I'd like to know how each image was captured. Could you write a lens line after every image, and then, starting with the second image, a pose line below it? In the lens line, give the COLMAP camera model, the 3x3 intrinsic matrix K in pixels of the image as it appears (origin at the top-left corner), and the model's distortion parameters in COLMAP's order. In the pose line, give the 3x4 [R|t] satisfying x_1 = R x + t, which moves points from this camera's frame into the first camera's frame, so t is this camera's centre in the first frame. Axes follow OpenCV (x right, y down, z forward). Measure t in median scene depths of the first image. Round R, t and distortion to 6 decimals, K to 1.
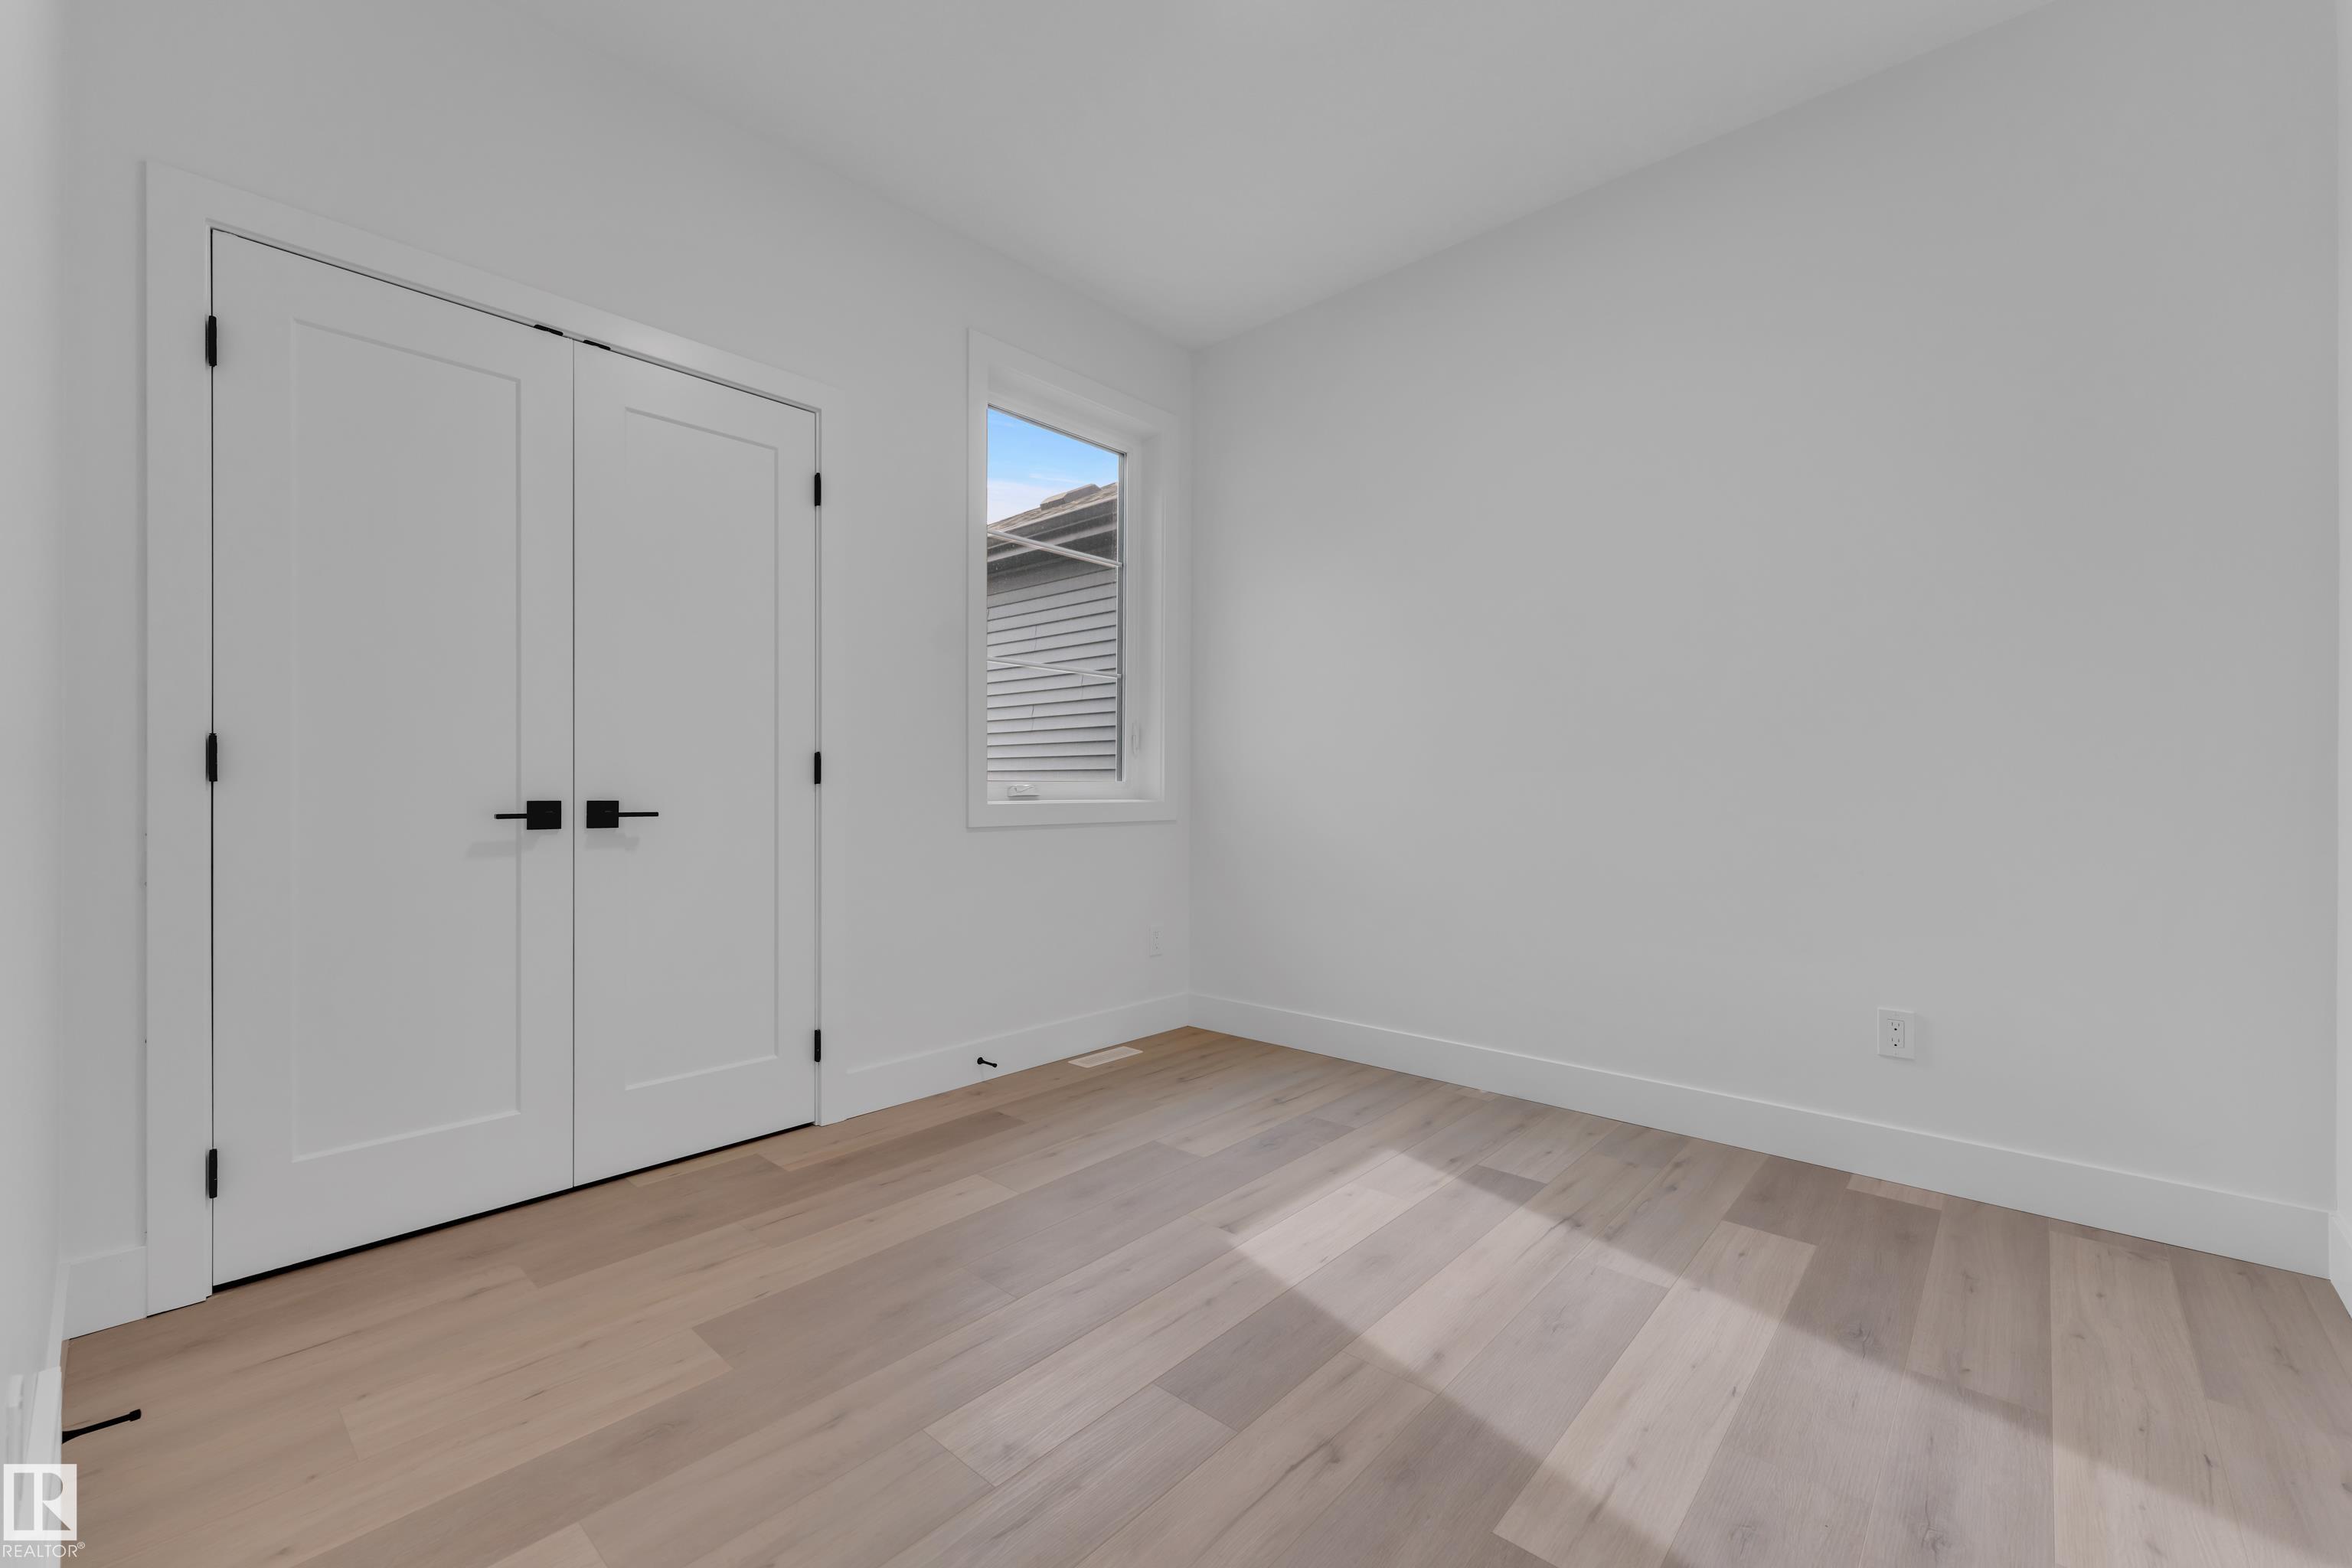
lens RADIAL K [[952.1, 0, 1165.3], [0, 952.1, 807.4], [0, 0, 1]] dist [0.006337, 0.000689]
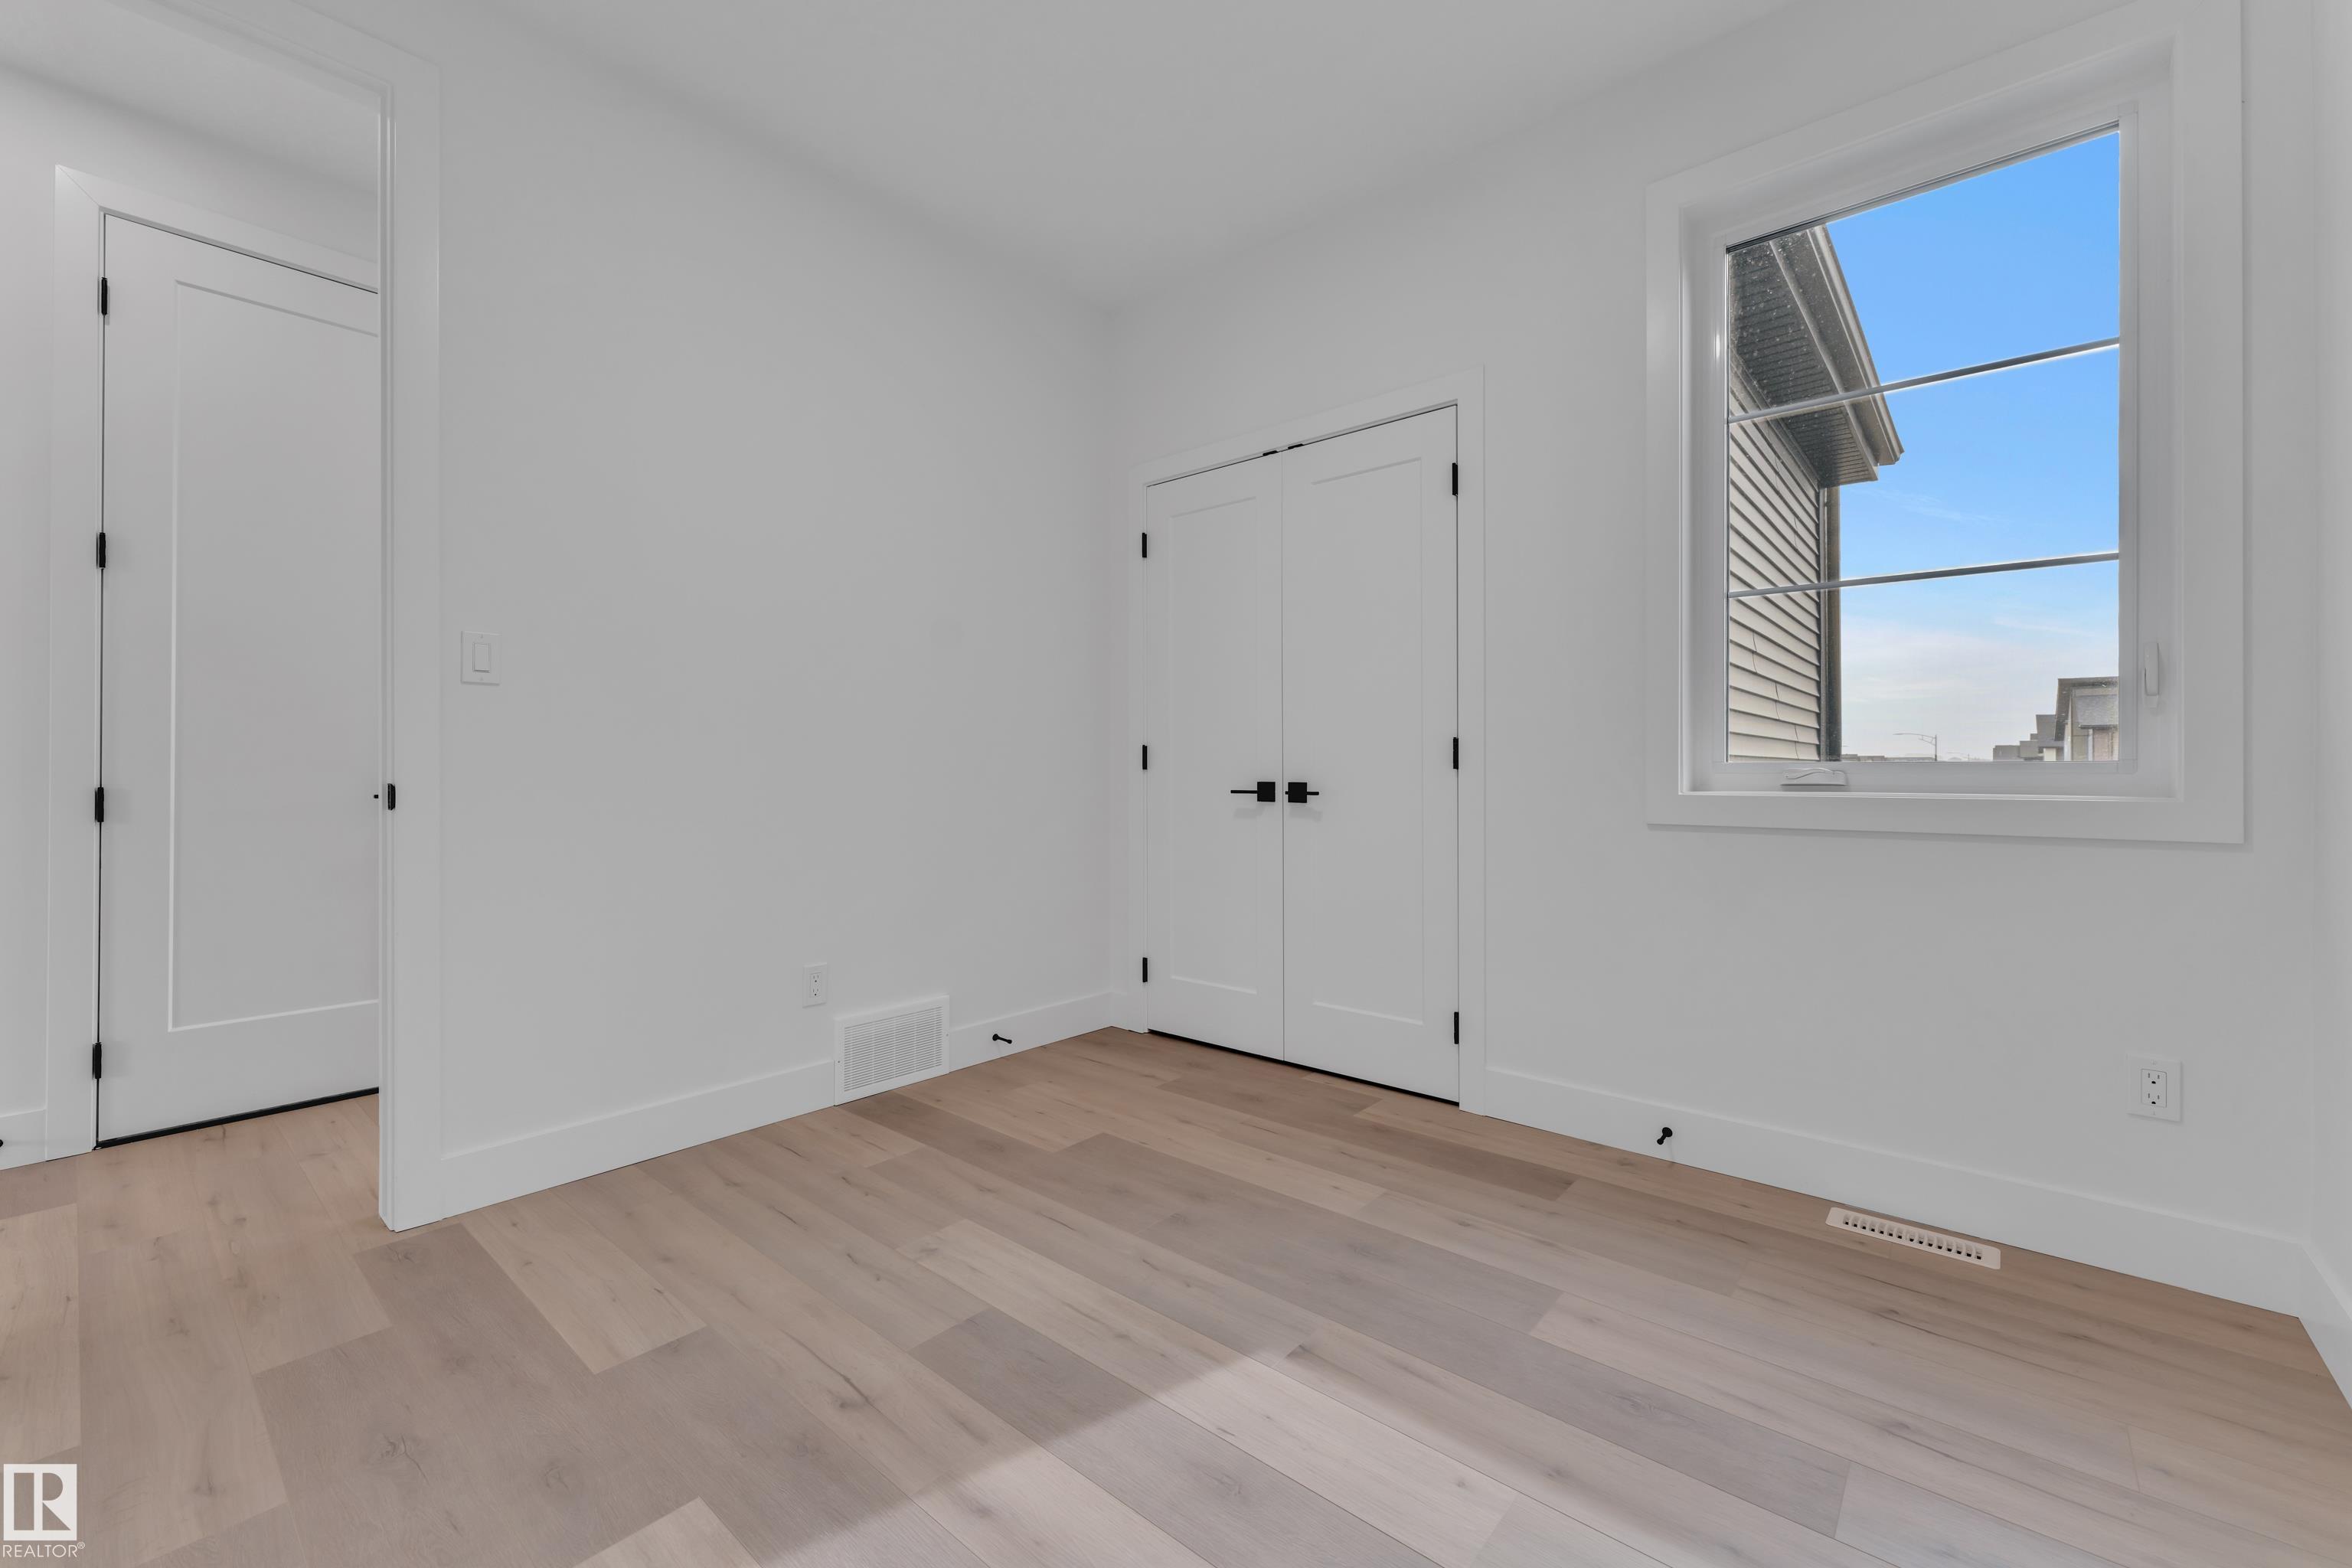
lens RADIAL K [[952.1, 0, 1186.1], [0, 952.1, 776.7], [0, 0, 1]] dist [0.006337, 0.000689]
pose [[0.037297, 0.006543, -0.999283, 0.784900], [-0.019226, 0.999798, 0.005829, -0.020766], [0.999119, 0.018995, 0.037416, 0.831139]]
